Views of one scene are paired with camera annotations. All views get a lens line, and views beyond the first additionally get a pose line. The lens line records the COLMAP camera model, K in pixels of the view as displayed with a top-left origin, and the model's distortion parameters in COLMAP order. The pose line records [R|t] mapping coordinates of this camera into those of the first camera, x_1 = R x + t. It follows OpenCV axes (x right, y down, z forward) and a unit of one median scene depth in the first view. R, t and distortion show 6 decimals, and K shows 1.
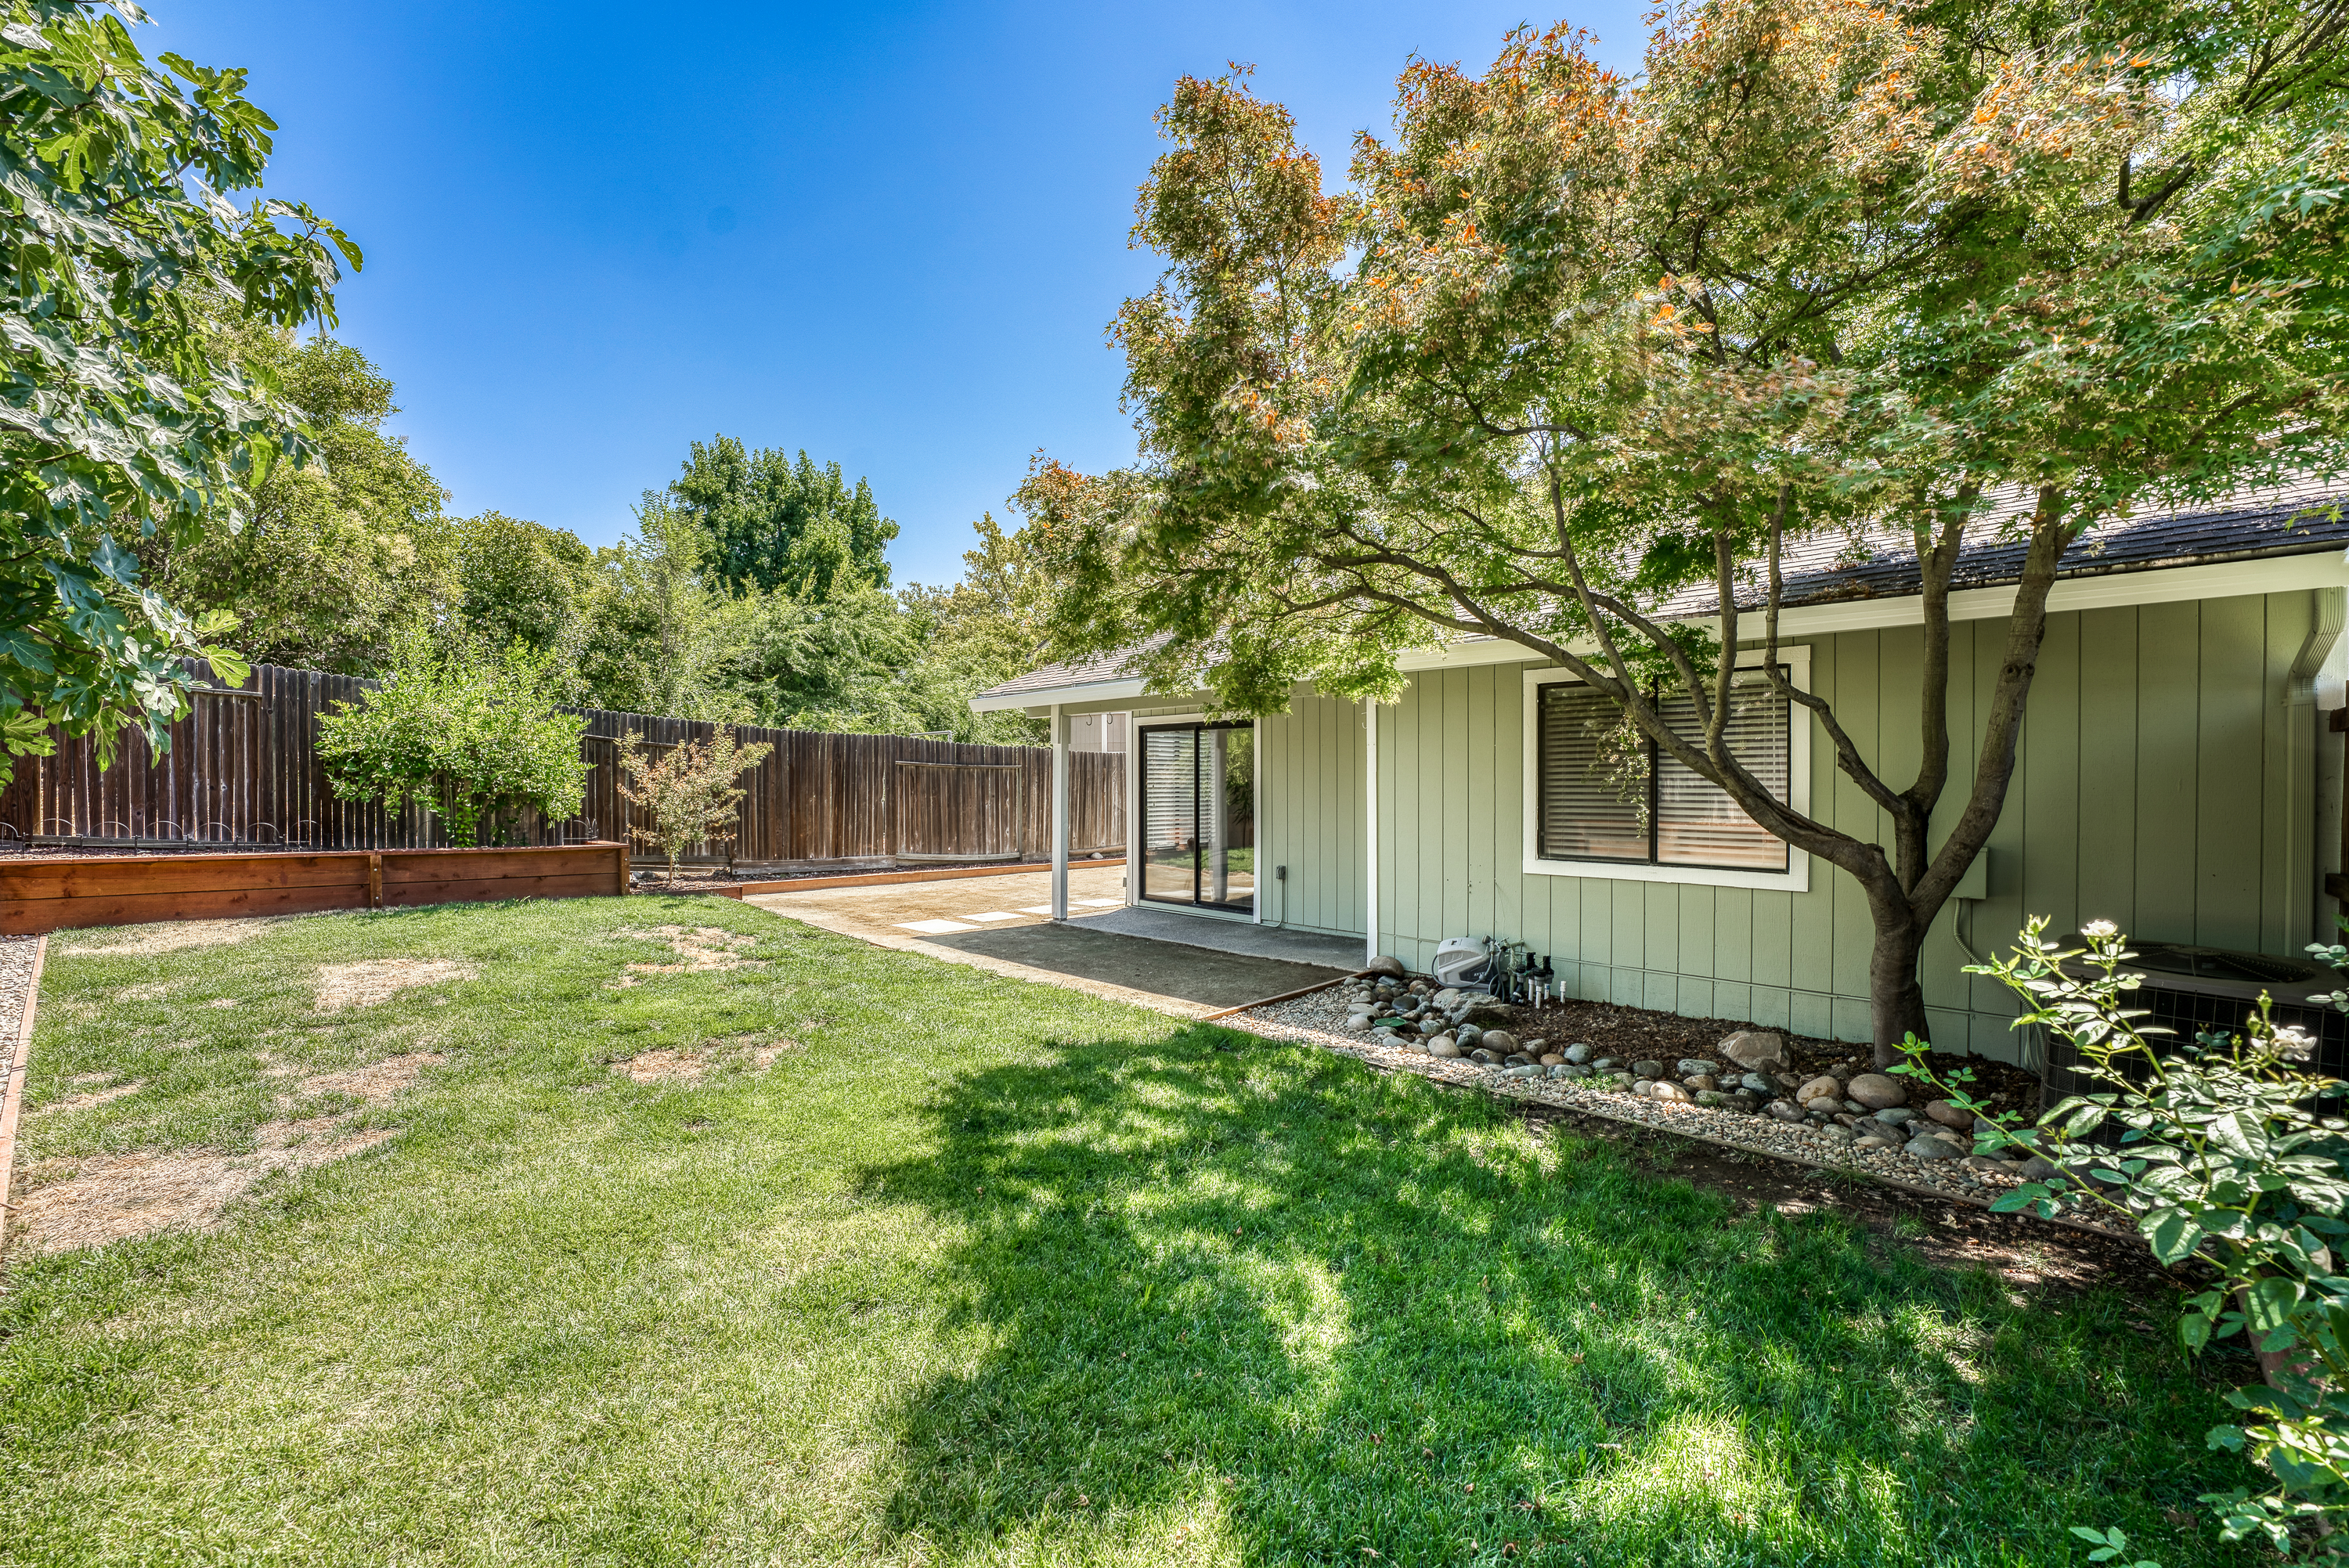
lens RADIAL K [[925.3, 0, 1175.0], [0, 925.3, 792.2], [0, 0, 1]] dist [-0.024157, -0.000020]
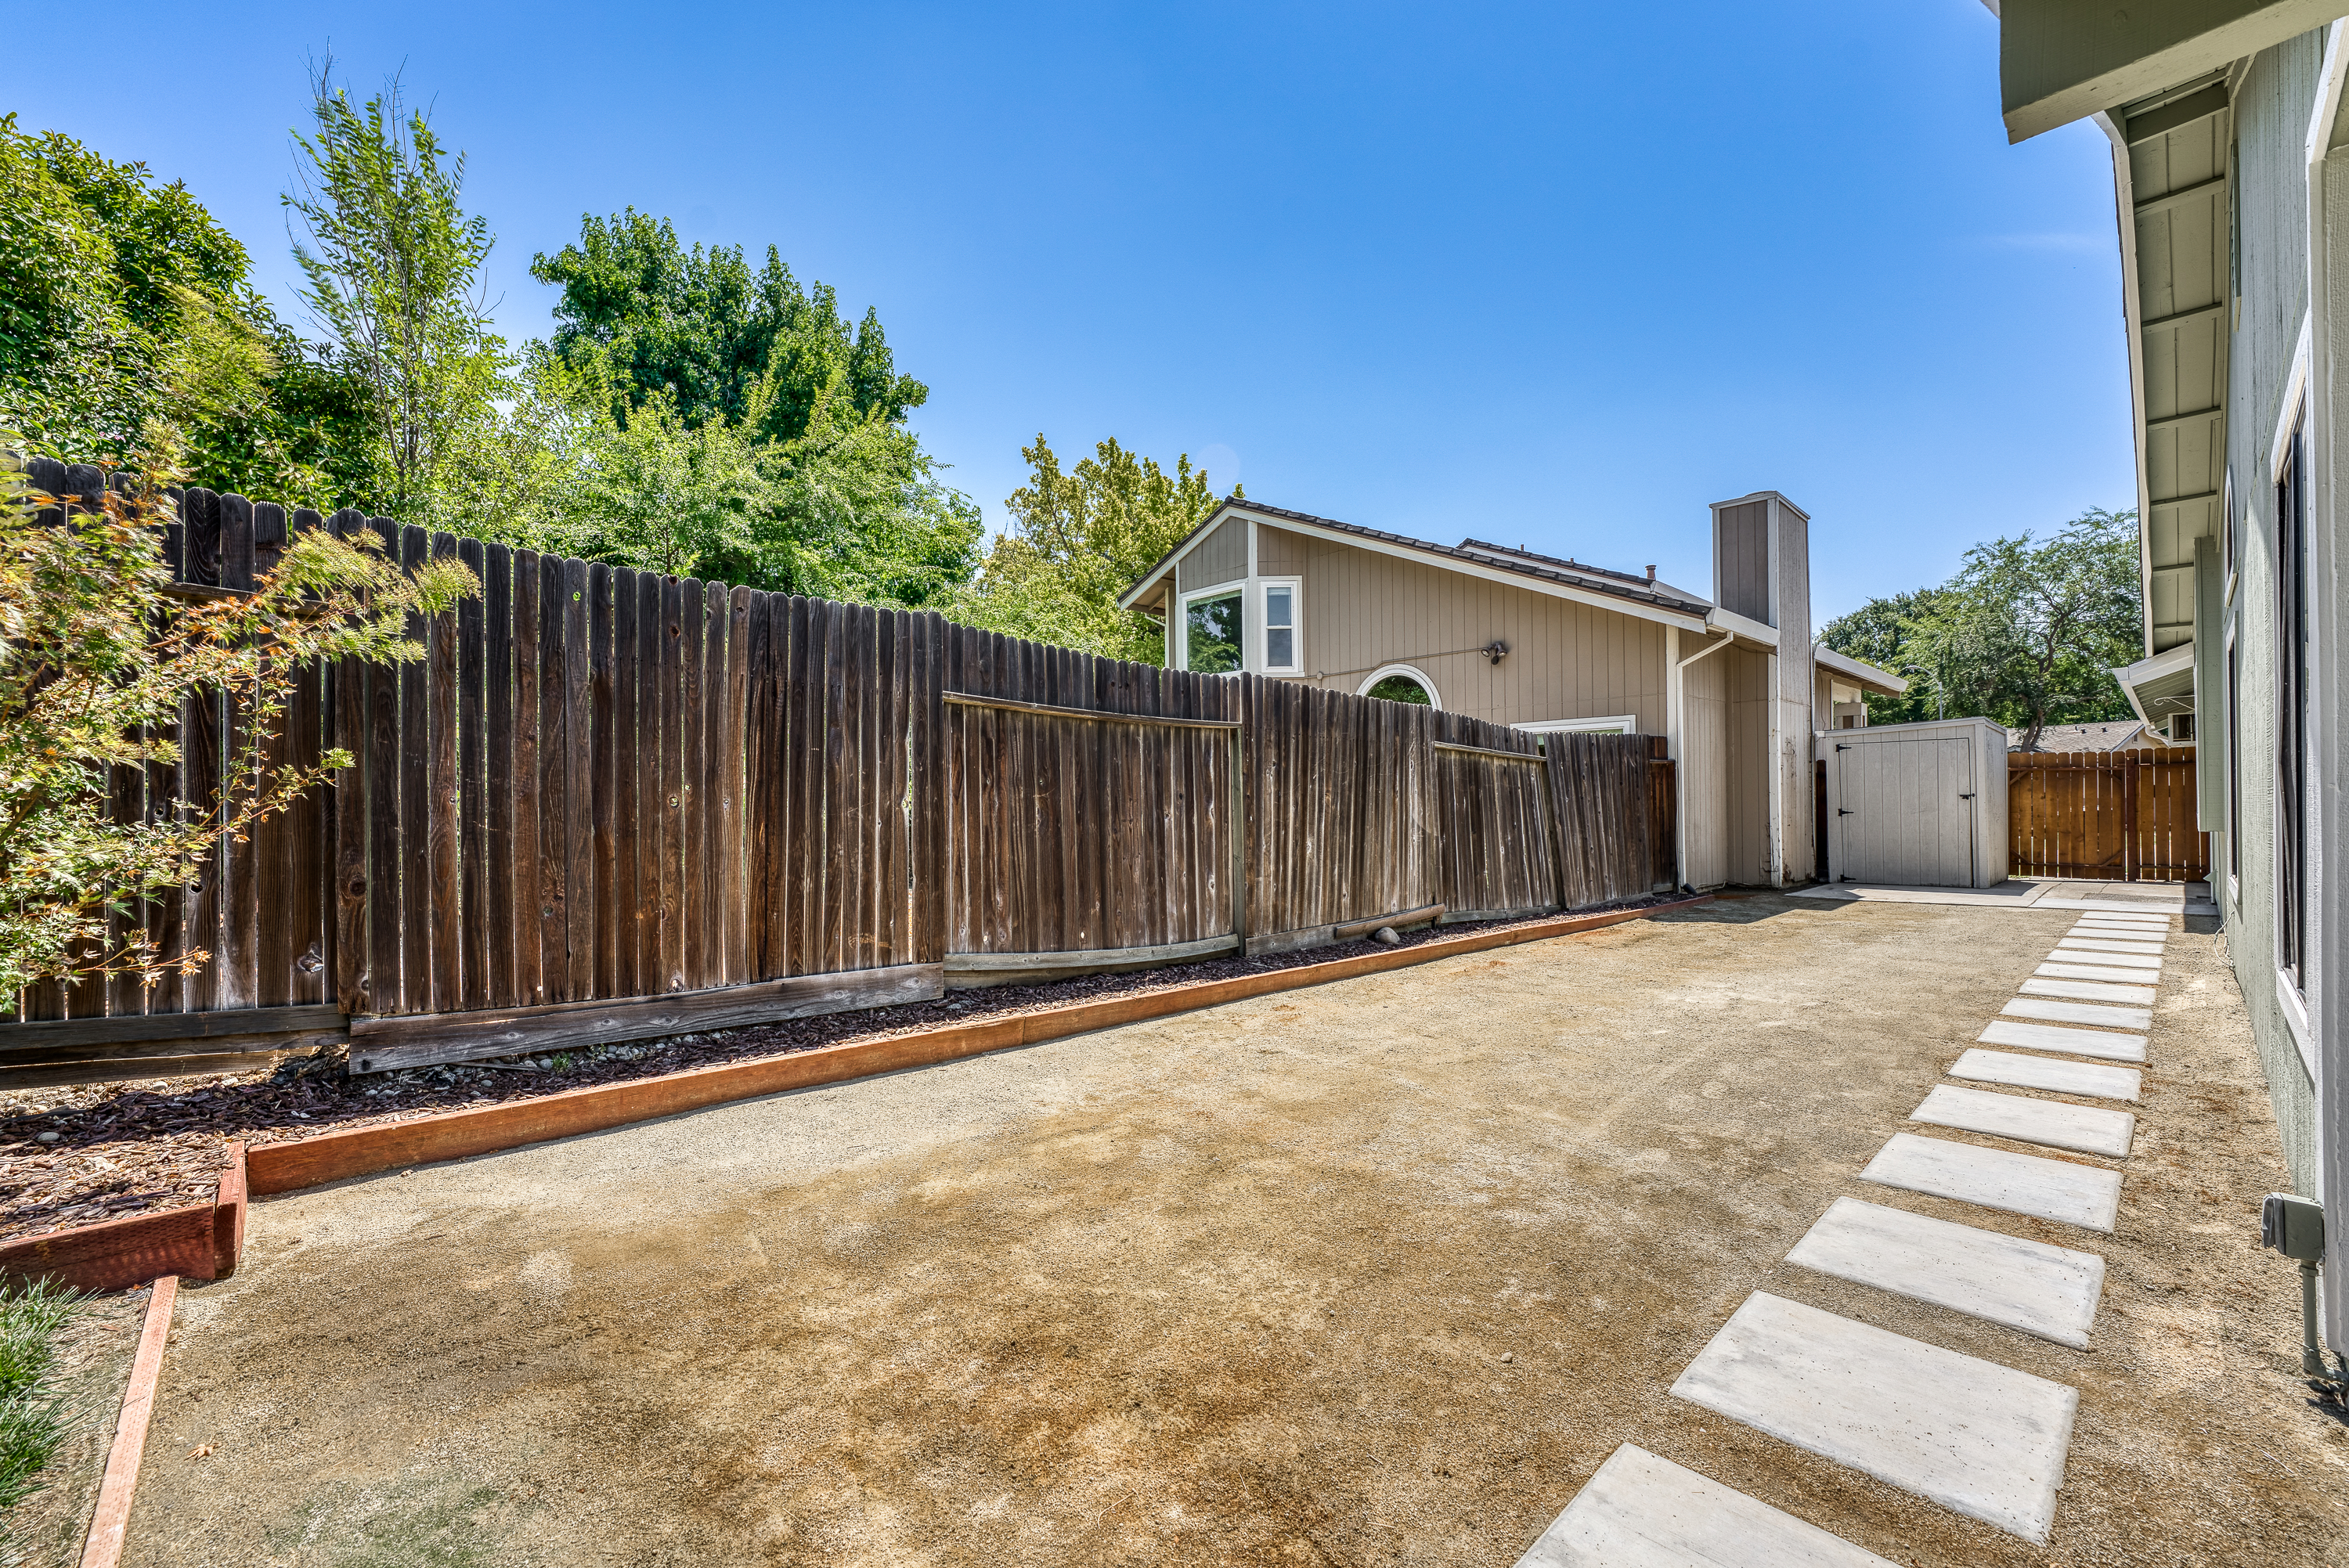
lens RADIAL K [[958.9, 0, 1167.3], [0, 958.9, 792.7], [0, 0, 1]] dist [-0.021607, 0.000649]
pose [[0.999408, -0.007758, -0.033520, -0.236006], [0.006862, 0.999618, -0.026763, 0.017049], [0.033715, 0.026518, 0.999080, 0.735921]]
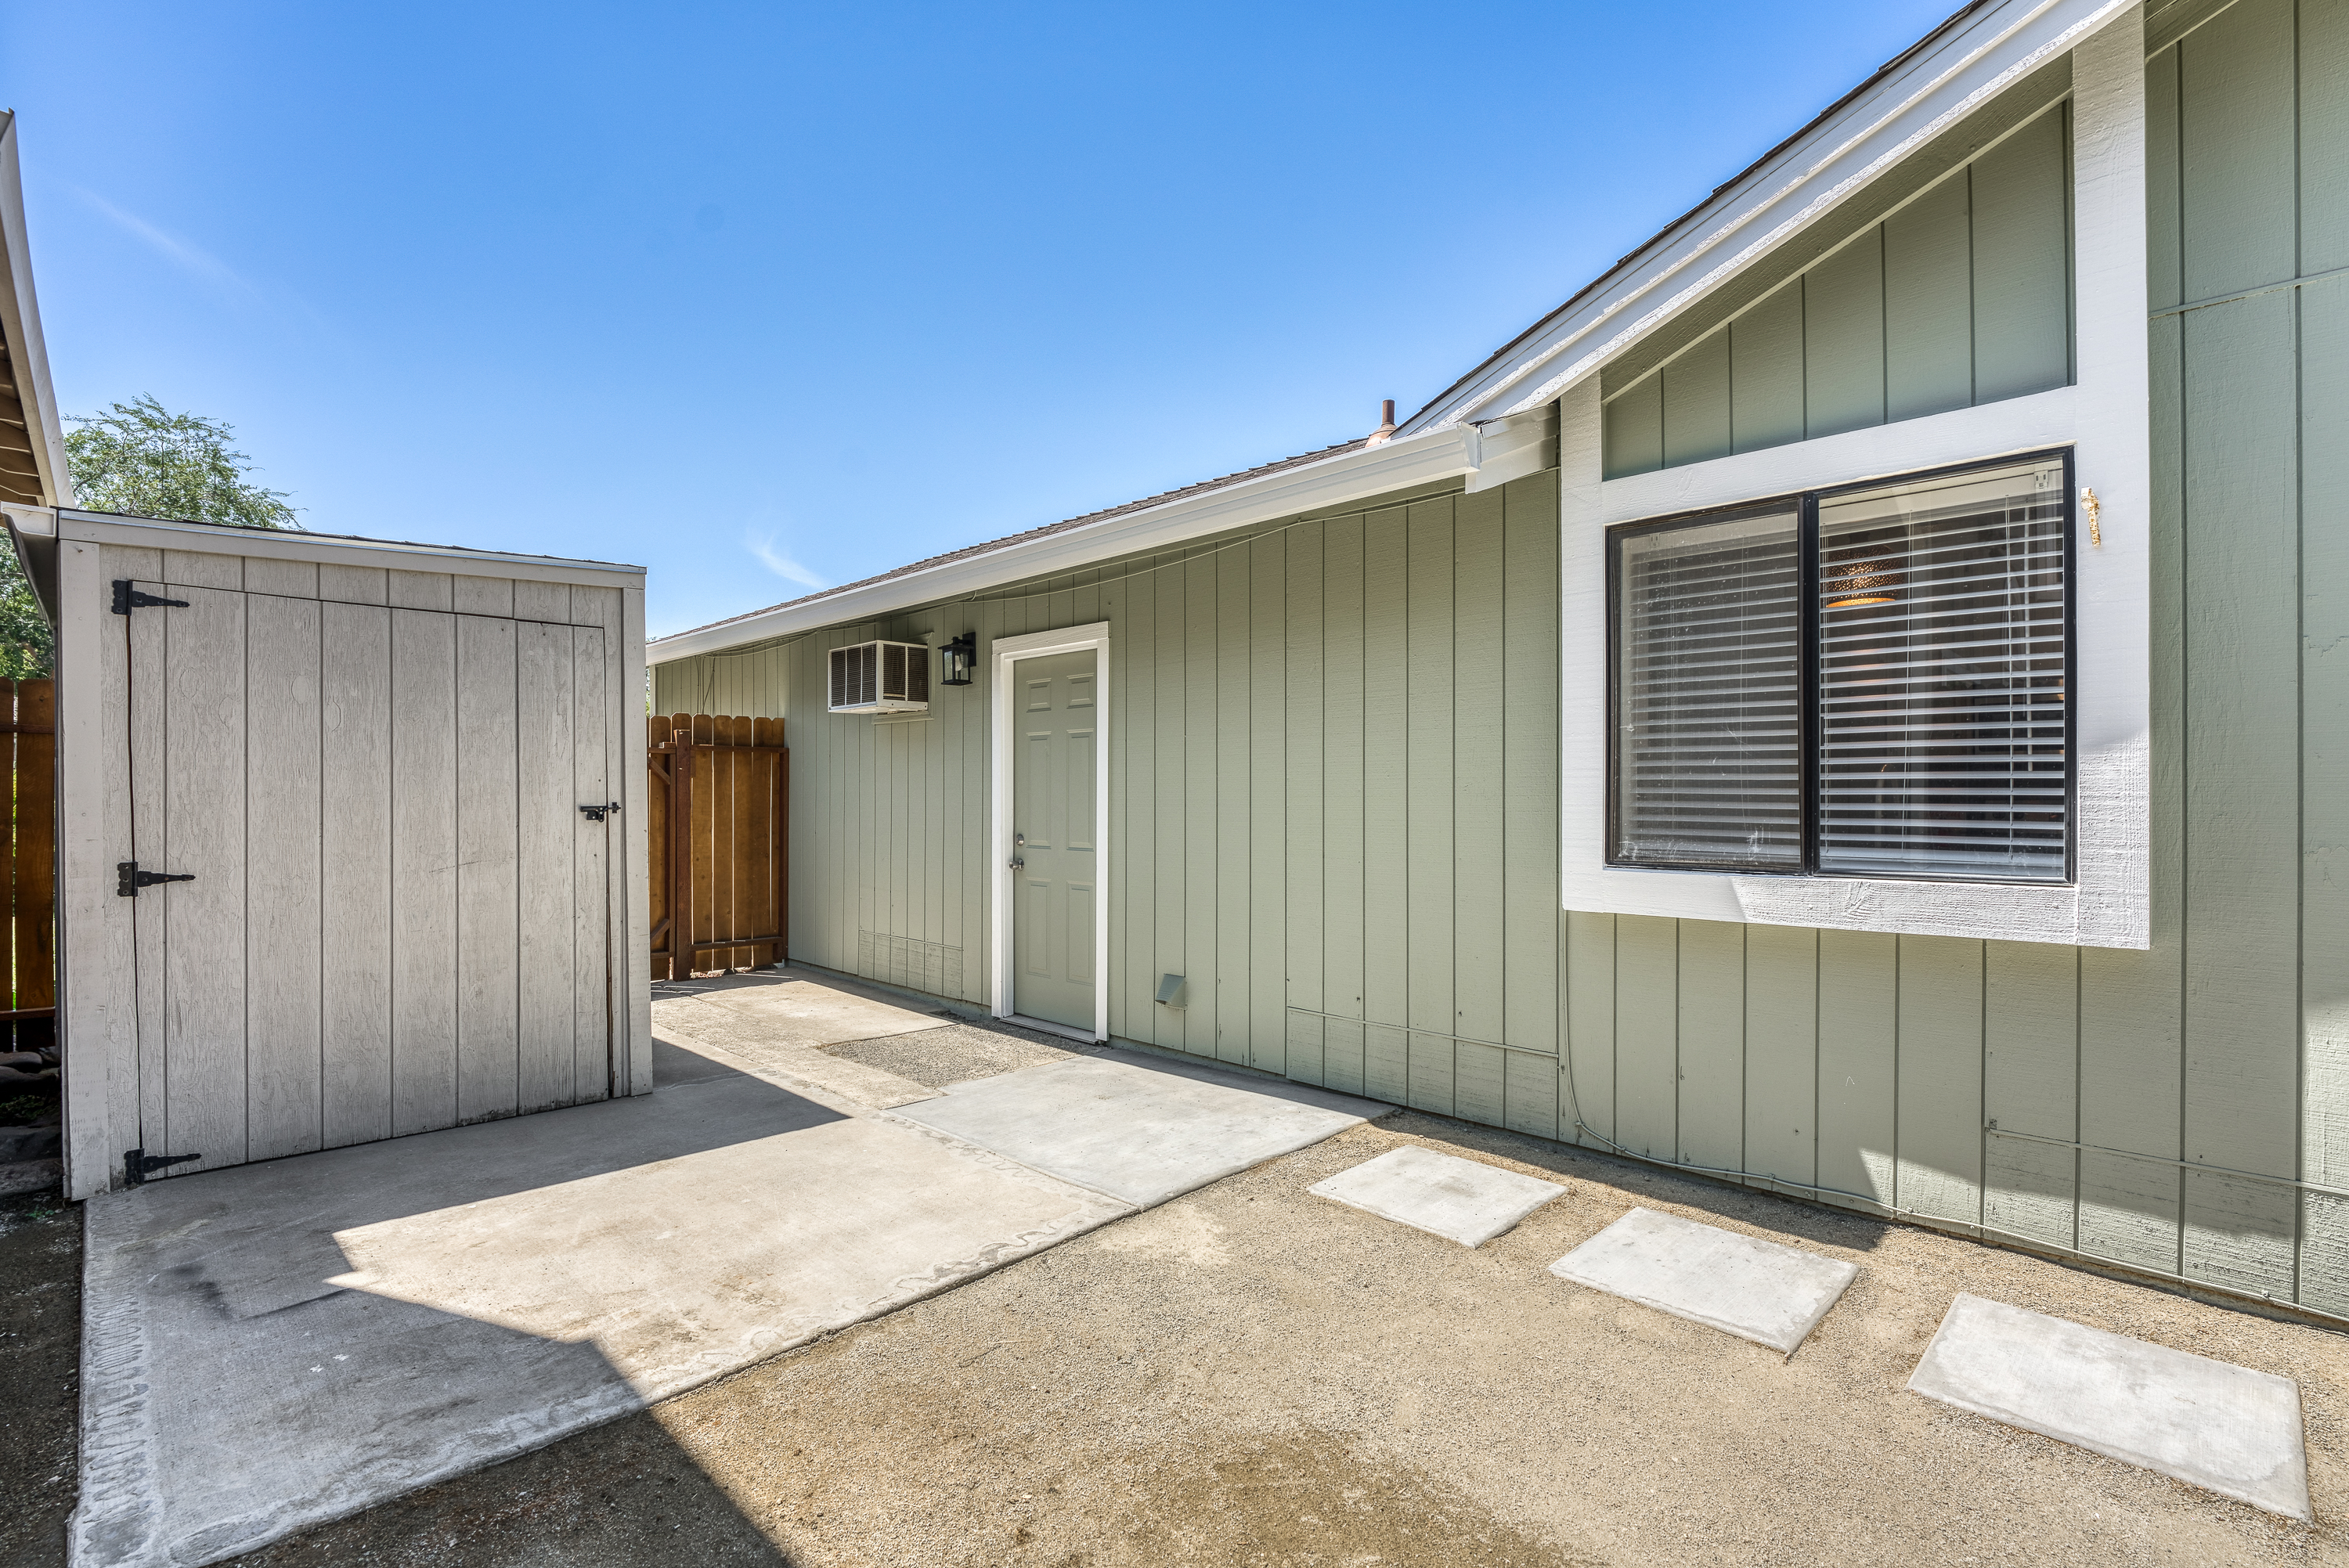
lens RADIAL K [[1064.5, 0, 1174.5], [0, 1064.5, 784.0], [0, 0, 1]] dist [-0.016680, 0.000095]
pose [[-0.020350, 0.012243, 0.999718, 0.272208], [0.012663, 0.999848, -0.011987, -0.004686], [-0.999713, 0.012416, -0.020502, 1.679483]]
